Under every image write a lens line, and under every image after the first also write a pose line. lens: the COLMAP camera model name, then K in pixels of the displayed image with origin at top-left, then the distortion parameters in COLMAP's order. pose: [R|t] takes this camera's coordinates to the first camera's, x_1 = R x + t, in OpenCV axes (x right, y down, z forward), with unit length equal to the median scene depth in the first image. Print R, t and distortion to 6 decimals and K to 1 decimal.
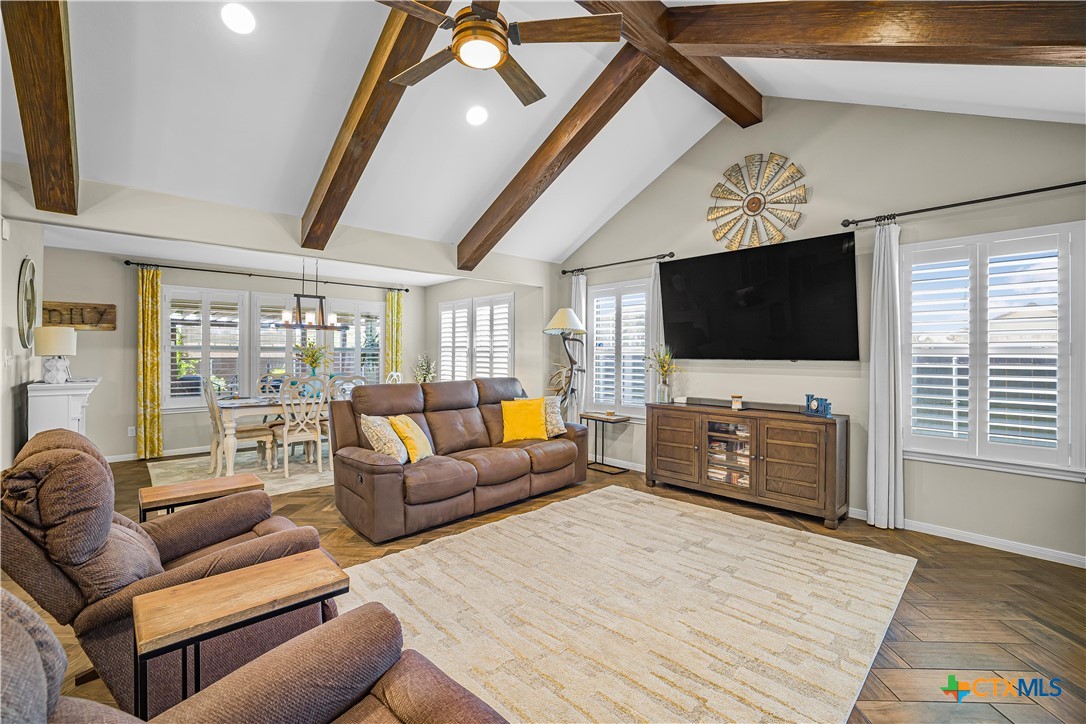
lens RADIAL K [[466.4, 0, 544.8], [0, 466.4, 358.1], [0, 0, 1]] dist [-0.048982, 0.017494]
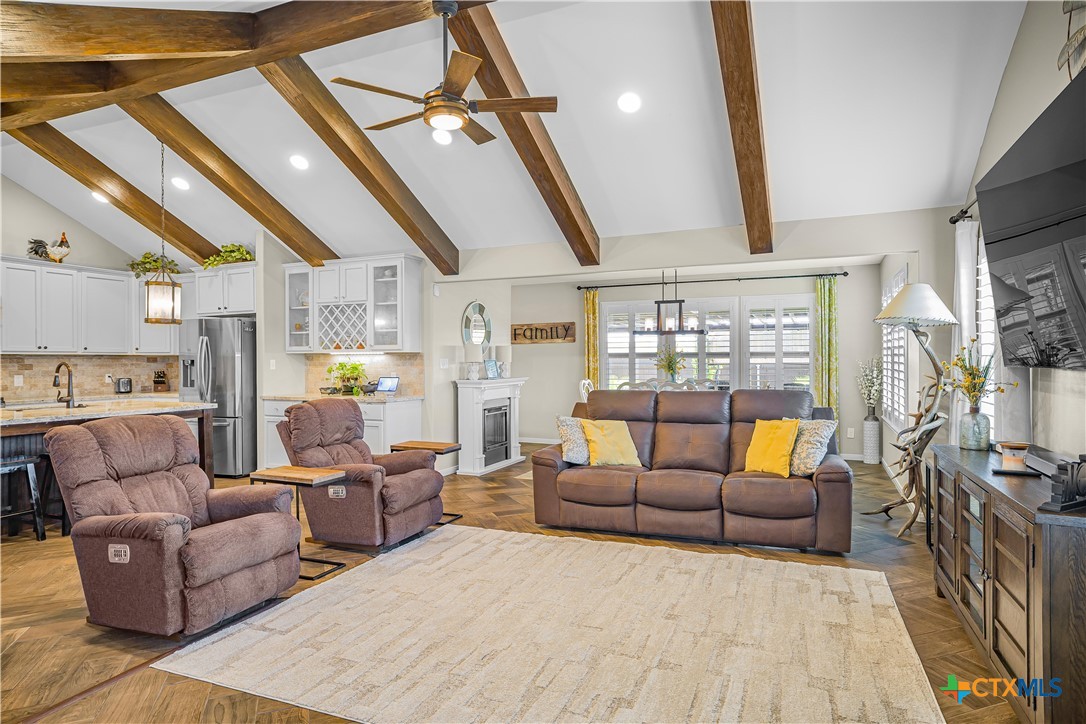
lens RADIAL K [[619.5, 0, 546.3], [0, 619.5, 358.9], [0, 0, 1]] dist [-0.024014, 0.034269]
pose [[0.394942, -0.006851, -0.918681, 0.741486], [-0.001282, 0.999967, -0.008008, -0.000131], [0.918705, 0.004340, 0.394920, 0.280946]]
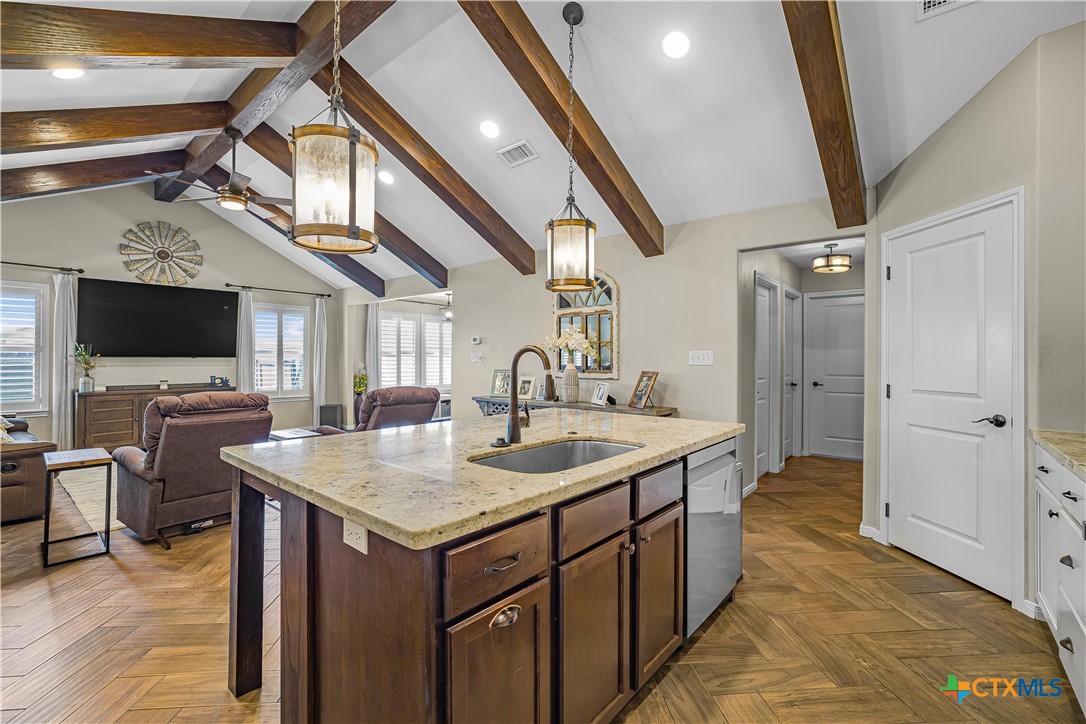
lens RADIAL K [[471.9, 0, 549.0], [0, 471.9, 356.4], [0, 0, 1]] dist [-0.047629, 0.023355]
pose [[-0.122222, 0.001269, 0.992502, -1.150752], [0.005179, 0.999986, -0.000640, 0.008555], [-0.992489, 0.005062, -0.122227, -0.073088]]
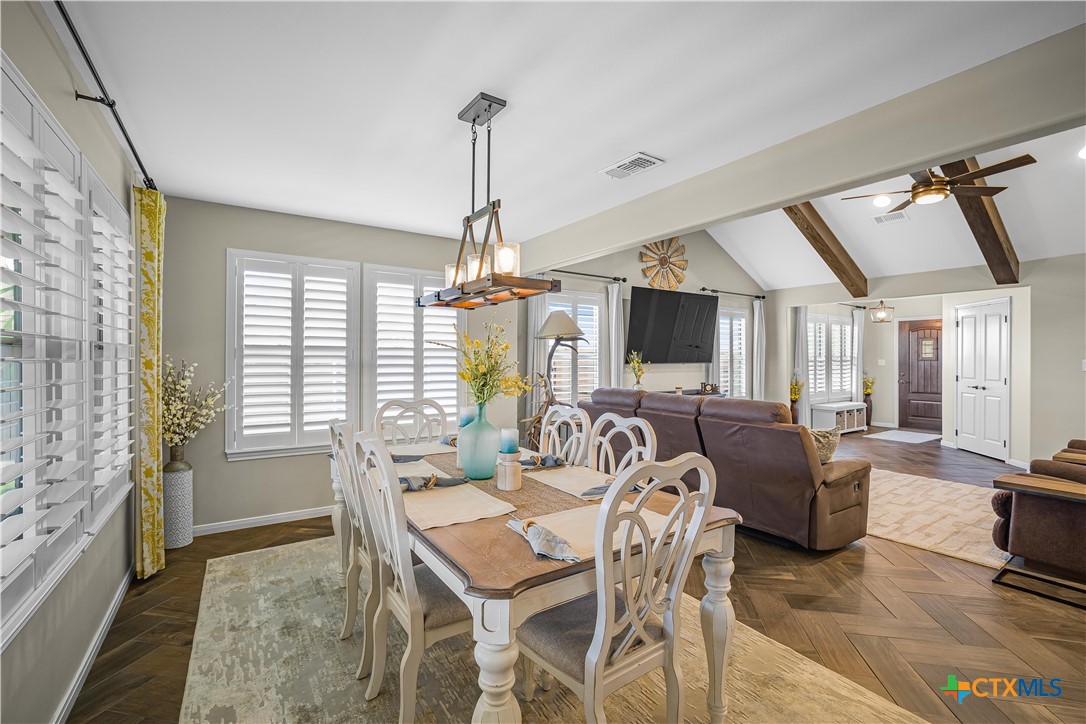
lens RADIAL K [[471.9, 0, 549.0], [0, 471.9, 356.4], [0, 0, 1]] dist [-0.047629, 0.023355]
pose [[0.158632, 0.001079, 0.987337, -1.076680], [0.008006, 0.999965, -0.002379, -0.017808], [-0.987305, 0.008282, 0.158617, 1.074438]]
